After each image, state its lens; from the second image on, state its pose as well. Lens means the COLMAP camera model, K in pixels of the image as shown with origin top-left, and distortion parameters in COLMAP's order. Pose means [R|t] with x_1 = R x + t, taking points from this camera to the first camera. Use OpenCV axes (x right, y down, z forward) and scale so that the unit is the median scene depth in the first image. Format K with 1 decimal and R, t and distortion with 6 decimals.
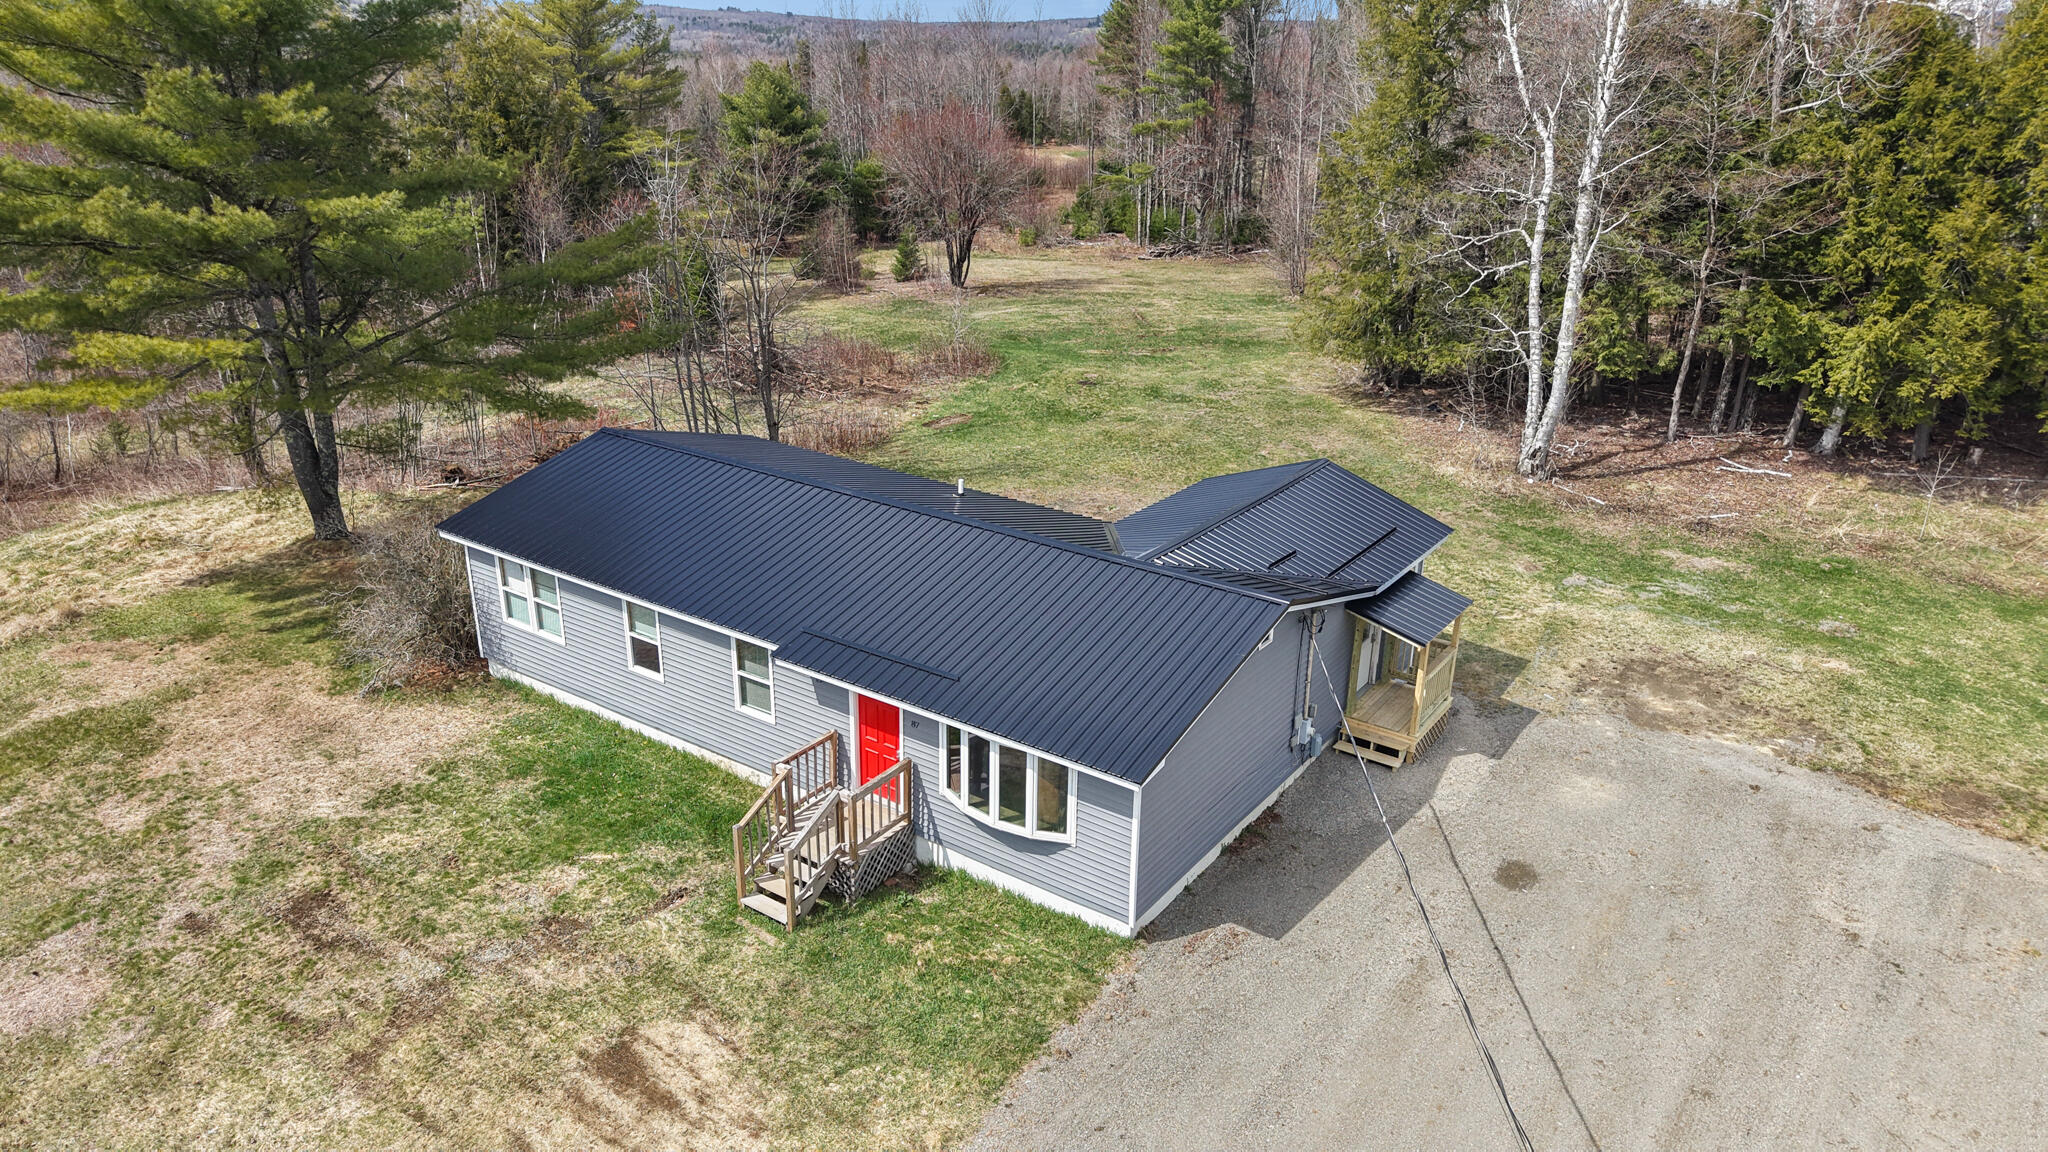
lens RADIAL K [[1369.2, 0, 1013.4], [0, 1369.2, 577.3], [0, 0, 1]] dist [0.059971, -0.069507]
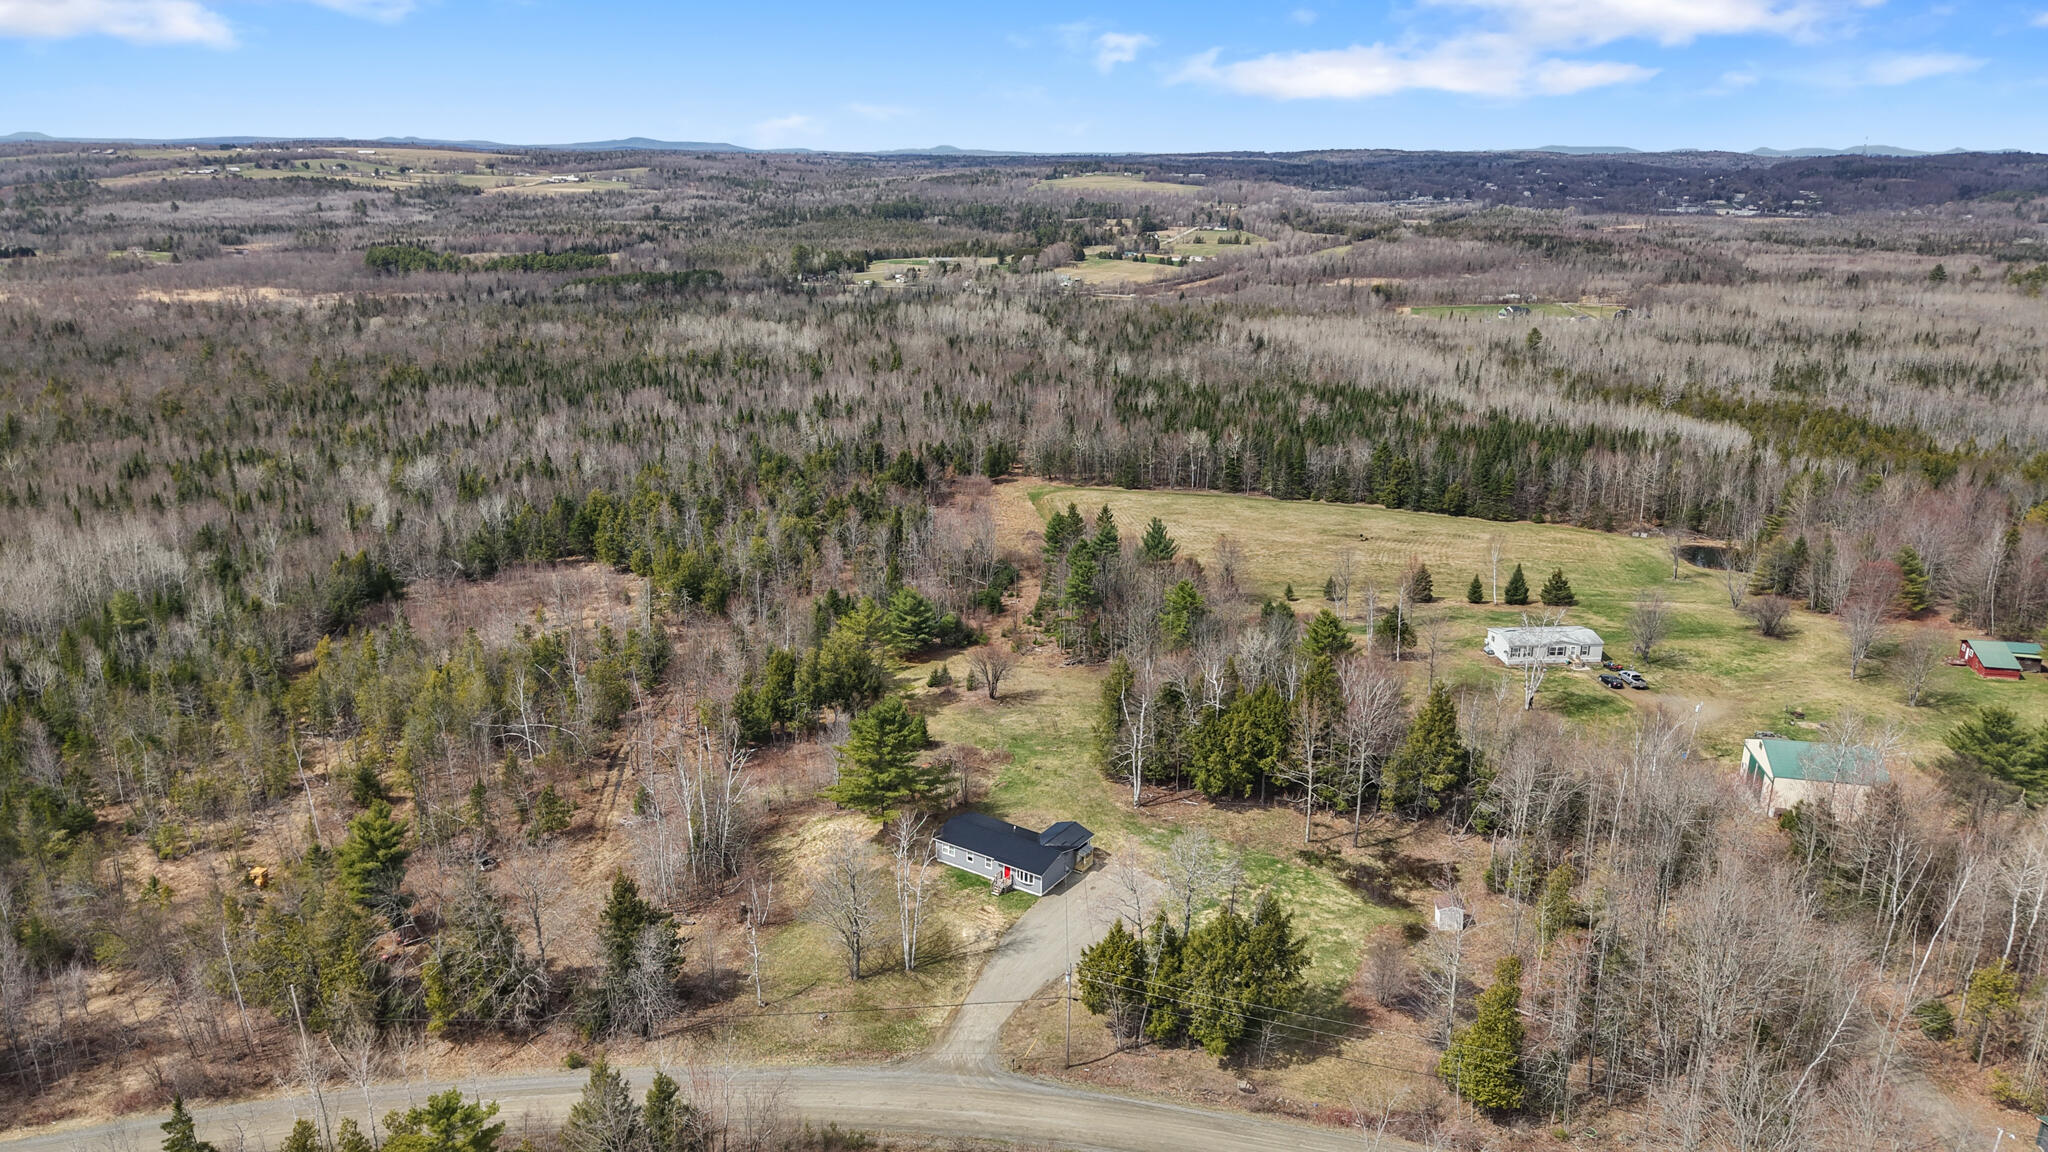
lens RADIAL K [[1369.2, 0, 1013.4], [0, 1369.2, 577.3], [0, 0, 1]] dist [0.059971, -0.069507]
pose [[0.999616, -0.014961, 0.023327, -0.201170], [0.016799, 0.996596, -0.080708, -0.805948], [-0.022041, 0.081069, 0.996465, -6.069905]]
